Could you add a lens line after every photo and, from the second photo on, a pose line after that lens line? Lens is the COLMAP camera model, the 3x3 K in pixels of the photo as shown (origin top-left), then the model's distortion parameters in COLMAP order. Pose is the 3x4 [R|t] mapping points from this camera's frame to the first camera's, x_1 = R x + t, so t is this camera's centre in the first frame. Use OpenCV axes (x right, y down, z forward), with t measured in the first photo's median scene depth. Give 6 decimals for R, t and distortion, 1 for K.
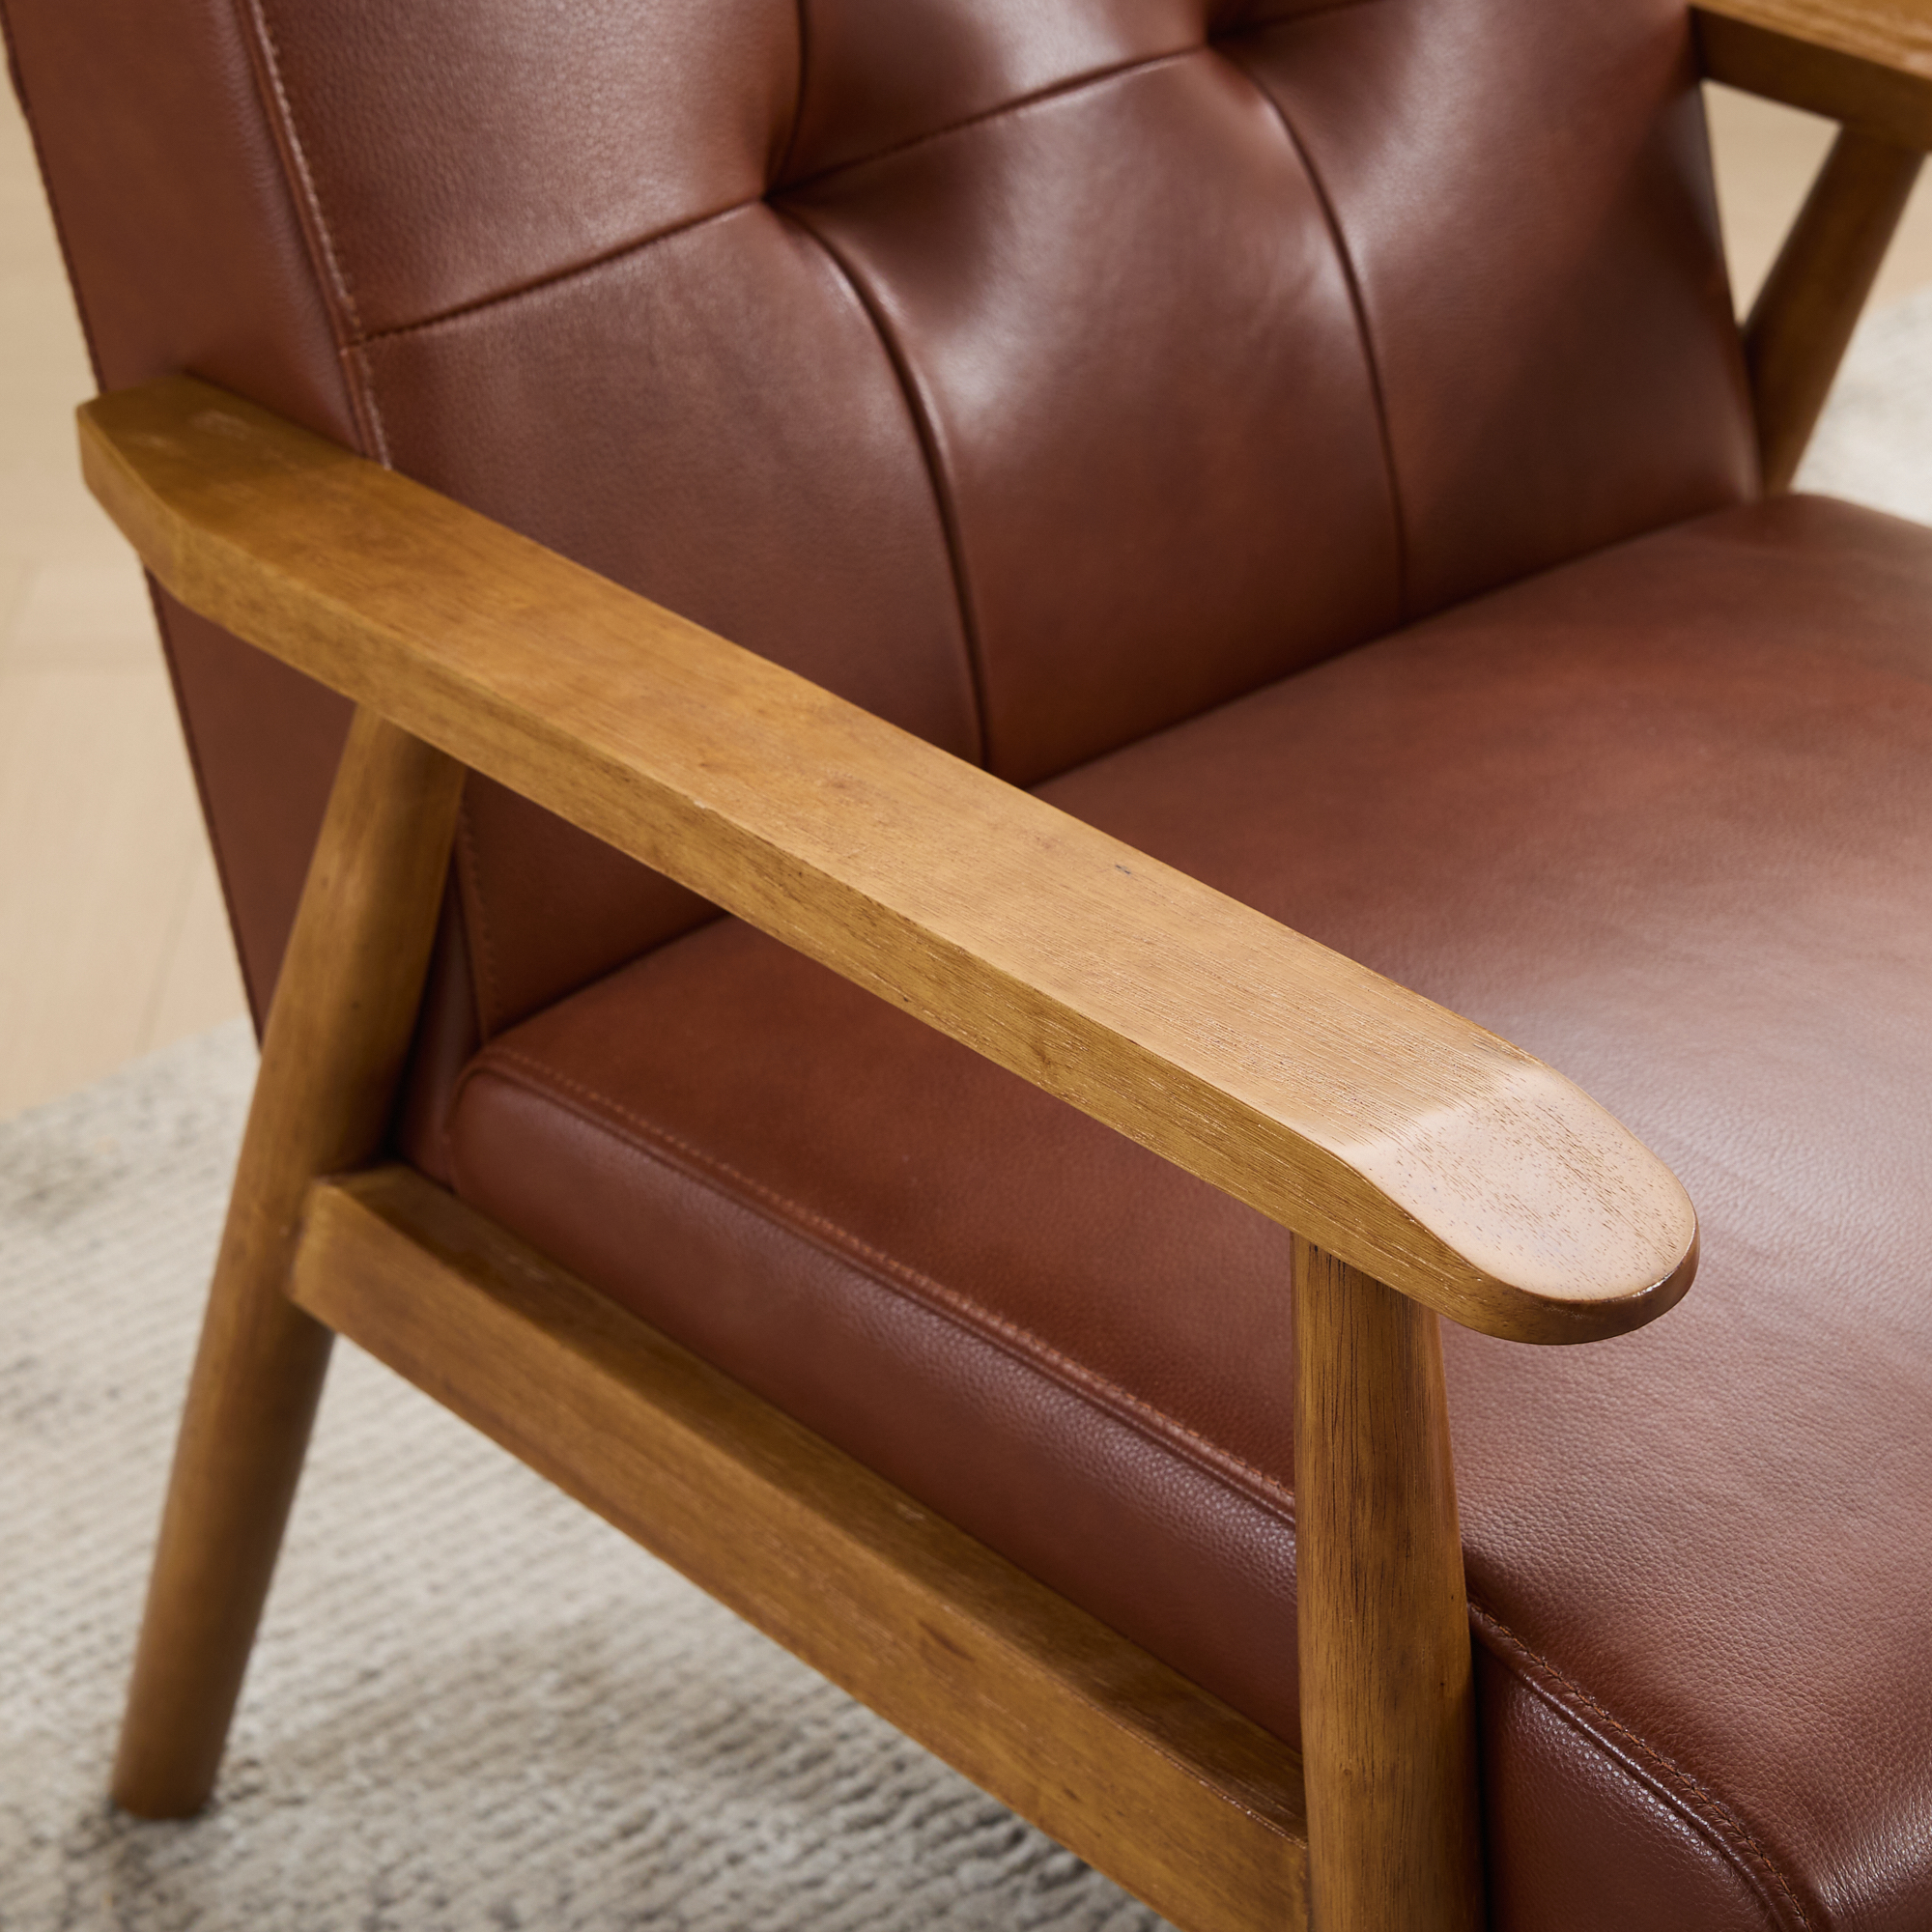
lens RADIAL K [[5613.2, 0, 966.0], [0, 5613.2, 966.0], [0, 0, 1]] dist [0.053308, -0.660944]
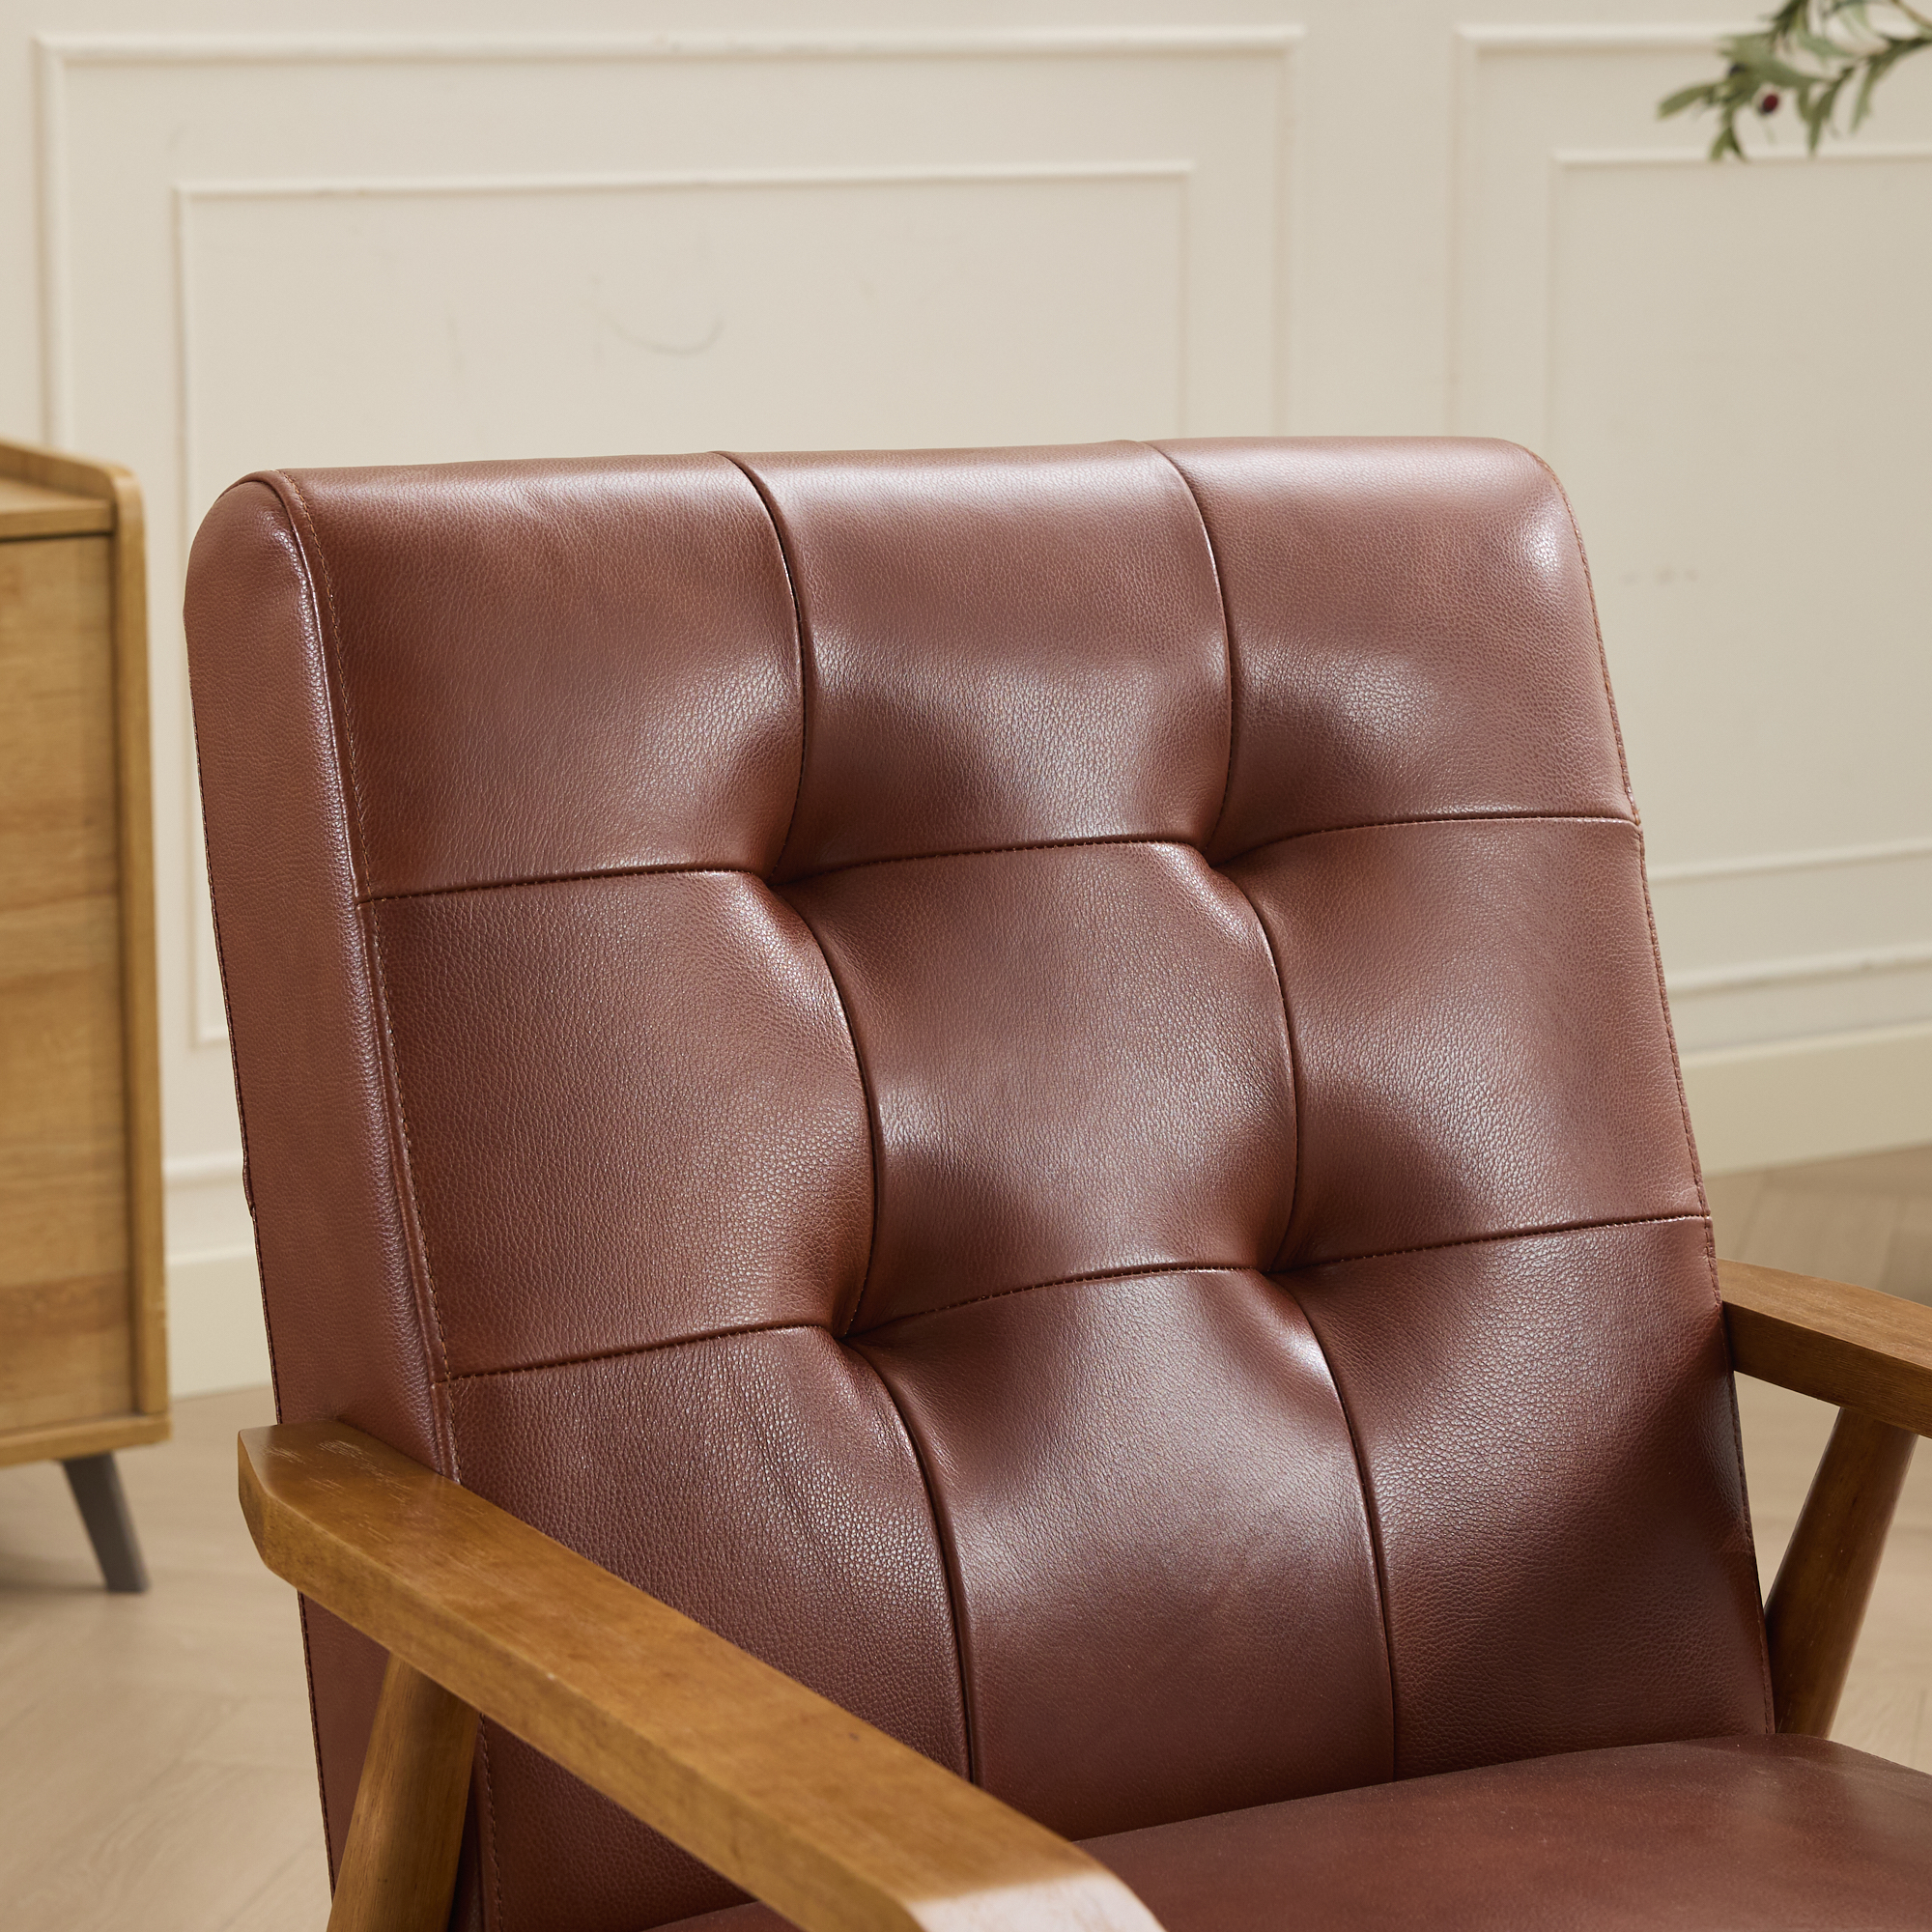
lens RADIAL K [[5613.2, 0, 966.0], [0, 5613.2, 966.0], [0, 0, 1]] dist [0.053308, -0.660944]
pose [[0.978125, 0.063743, -0.198011, 0.241021], [-0.123993, 0.942965, -0.308937, 0.169398], [0.167025, 0.326731, 0.930242, -0.155594]]
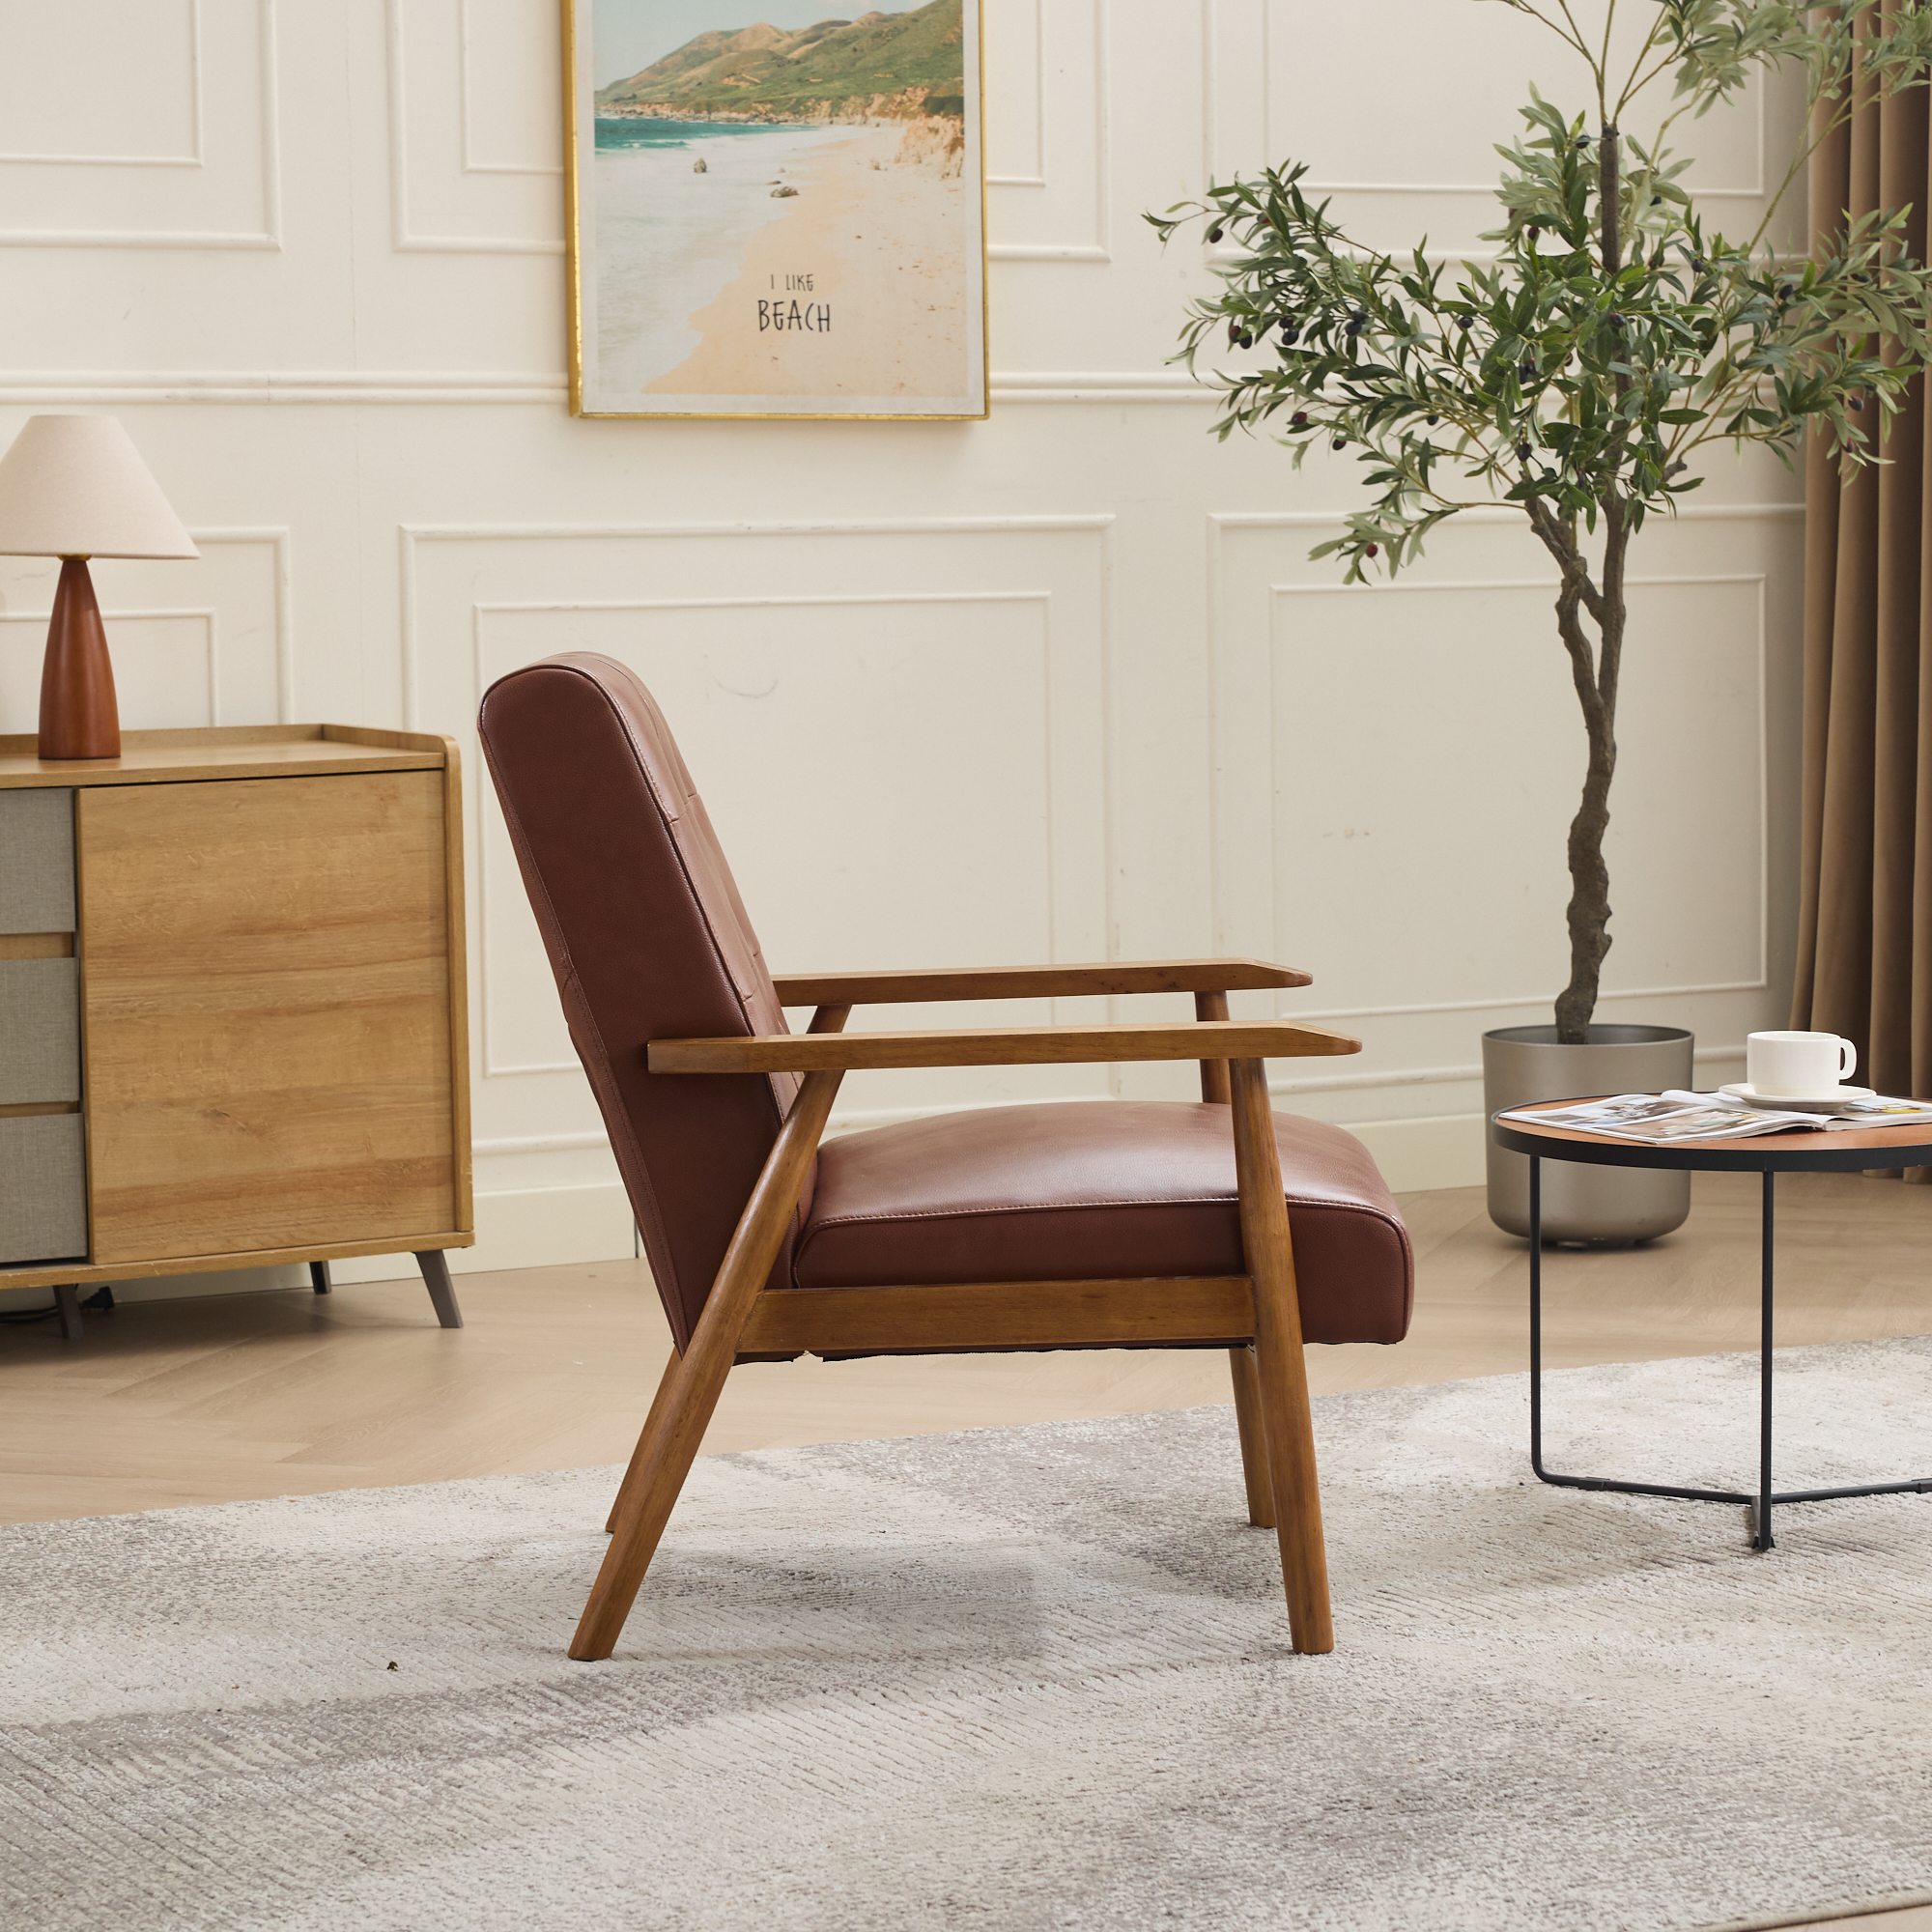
lens RADIAL K [[5613.2, 0, 966.0], [0, 5613.2, 966.0], [0, 0, 1]] dist [0.053308, -0.660944]
pose [[0.967948, 0.028195, -0.249564, 0.946811], [-0.129152, 0.908105, -0.398327, 1.192663], [0.215399, 0.417792, 0.882640, -1.904018]]
